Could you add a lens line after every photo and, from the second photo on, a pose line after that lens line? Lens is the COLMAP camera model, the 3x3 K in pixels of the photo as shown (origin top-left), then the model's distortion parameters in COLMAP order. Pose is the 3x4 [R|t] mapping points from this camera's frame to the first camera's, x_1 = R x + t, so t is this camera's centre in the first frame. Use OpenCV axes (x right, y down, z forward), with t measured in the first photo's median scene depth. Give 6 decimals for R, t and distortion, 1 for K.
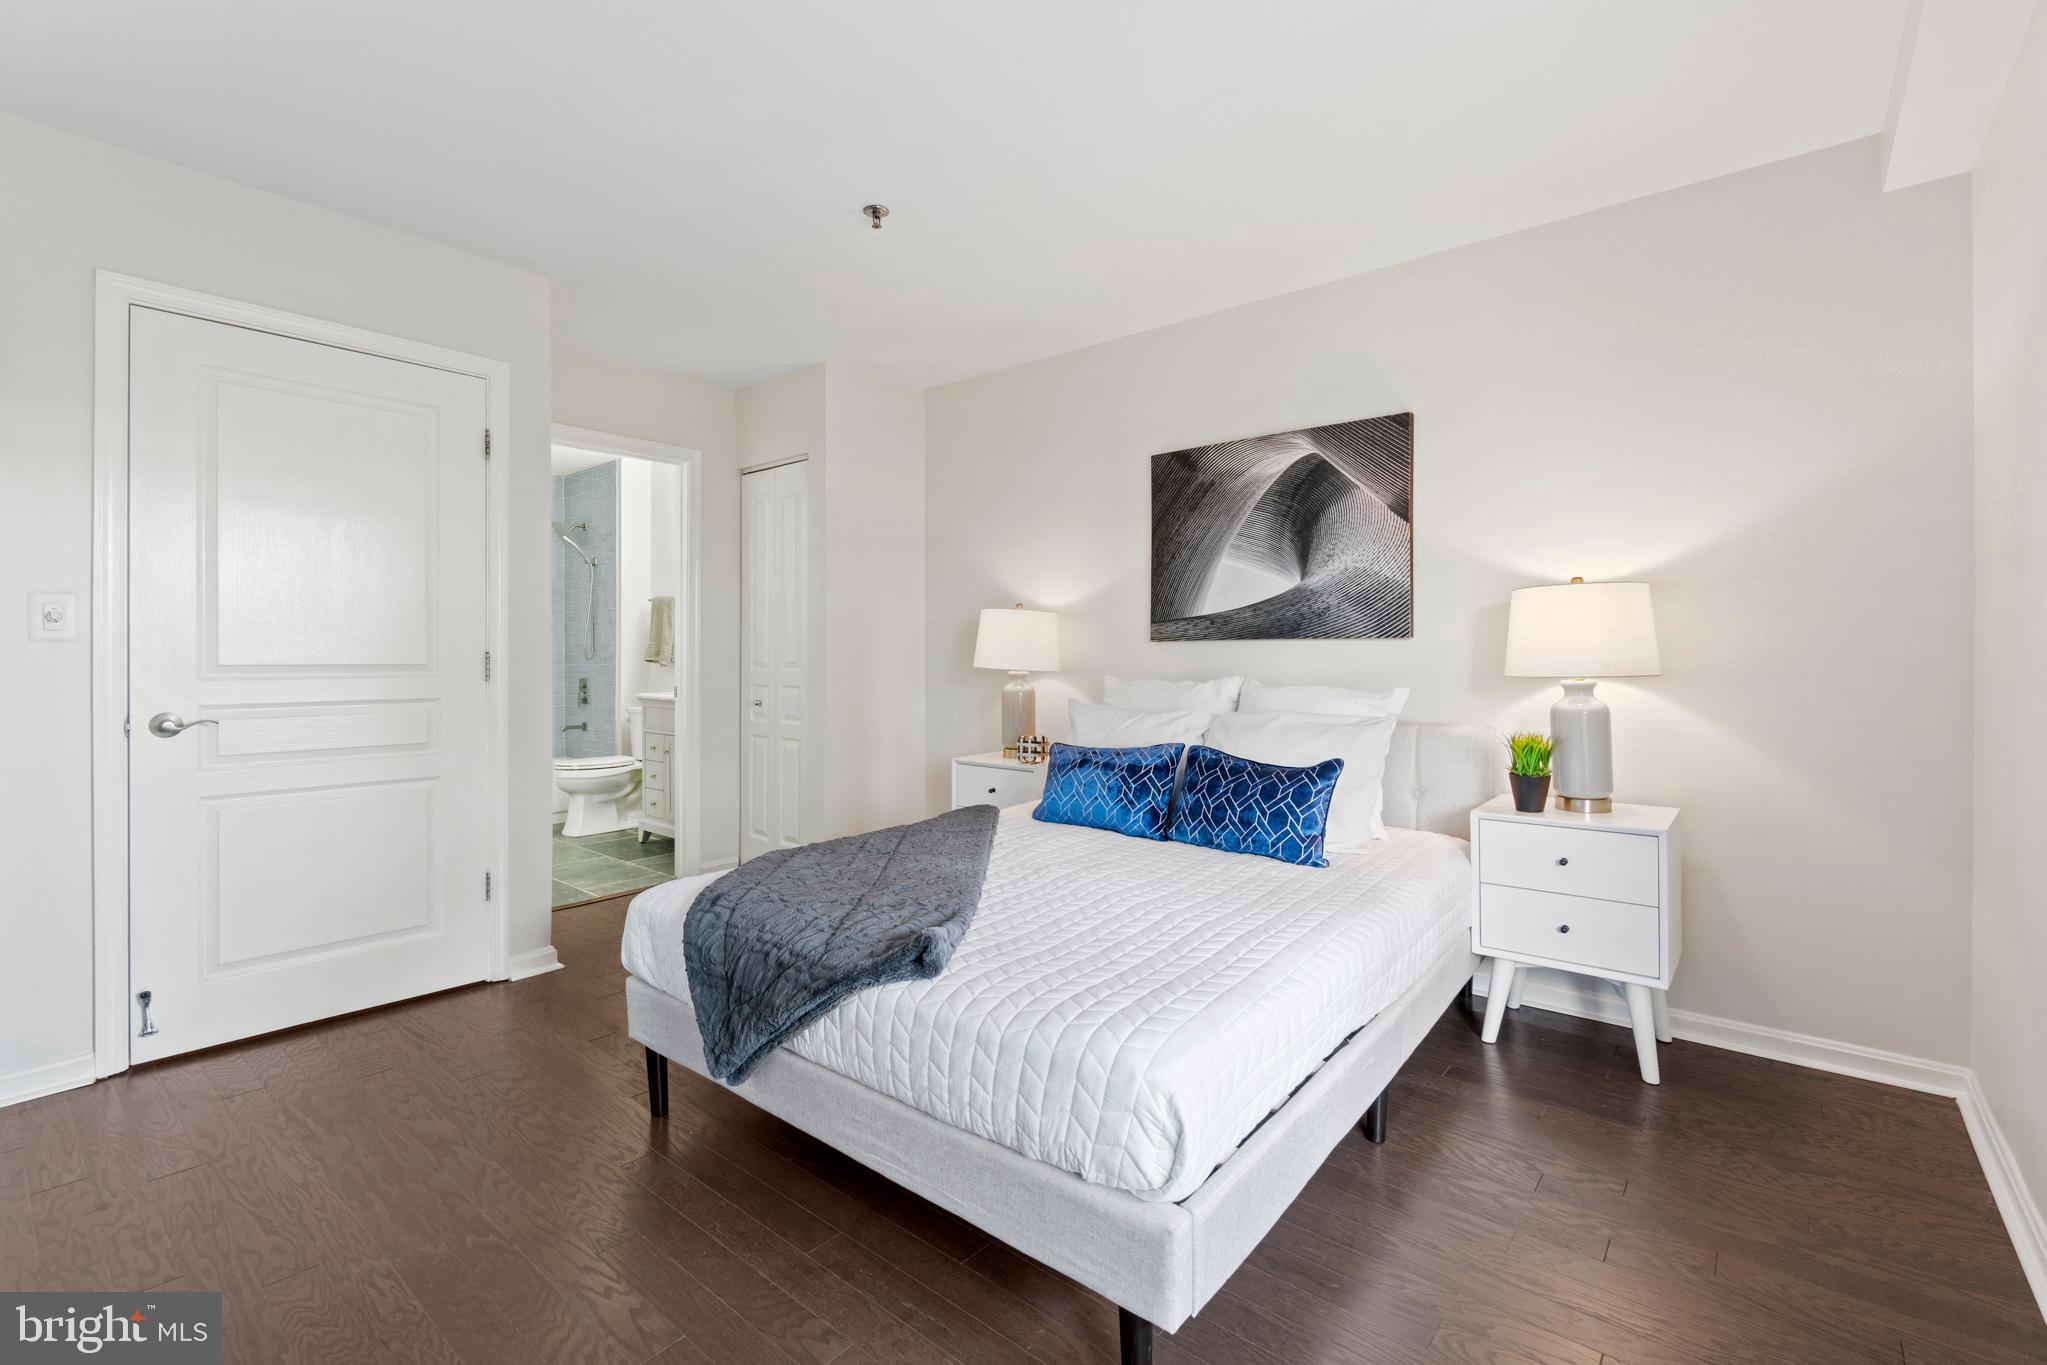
lens RADIAL K [[900.0, 0, 1035.9], [0, 900.0, 666.8], [0, 0, 1]] dist [-0.000395, 0.001105]
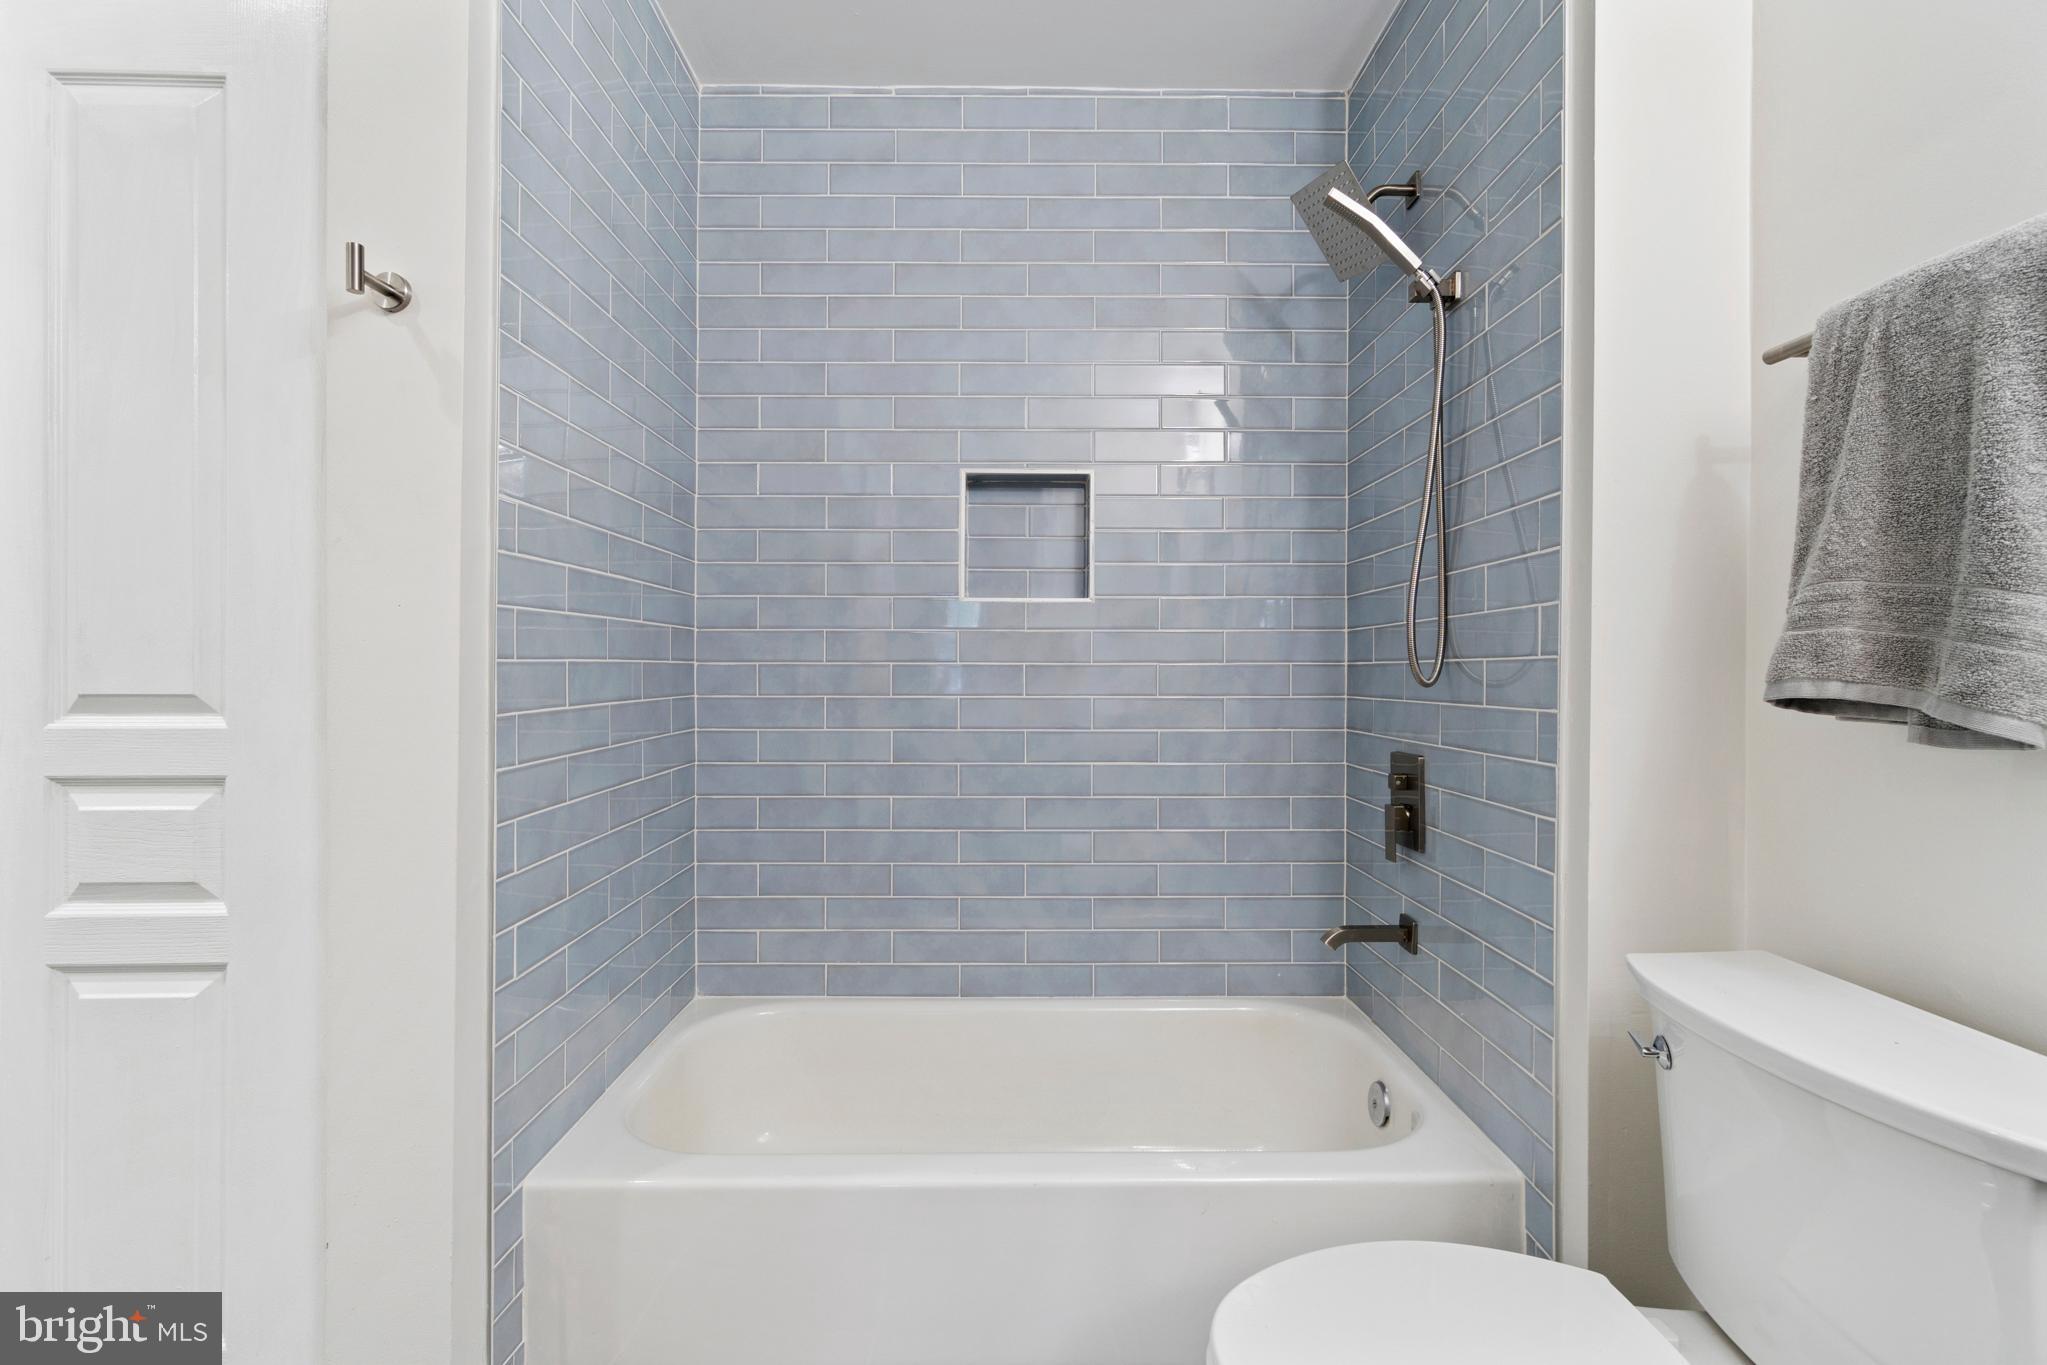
lens RADIAL K [[900.0, 0, 1017.1], [0, 900.0, 671.7], [0, 0, 1]] dist [-0.000395, 0.001105]
pose [[0.632488, 0.006266, -0.774544, -0.371783], [-0.008826, 0.999961, 0.000882, -0.010849], [0.774519, 0.006278, 0.632519, 0.747356]]
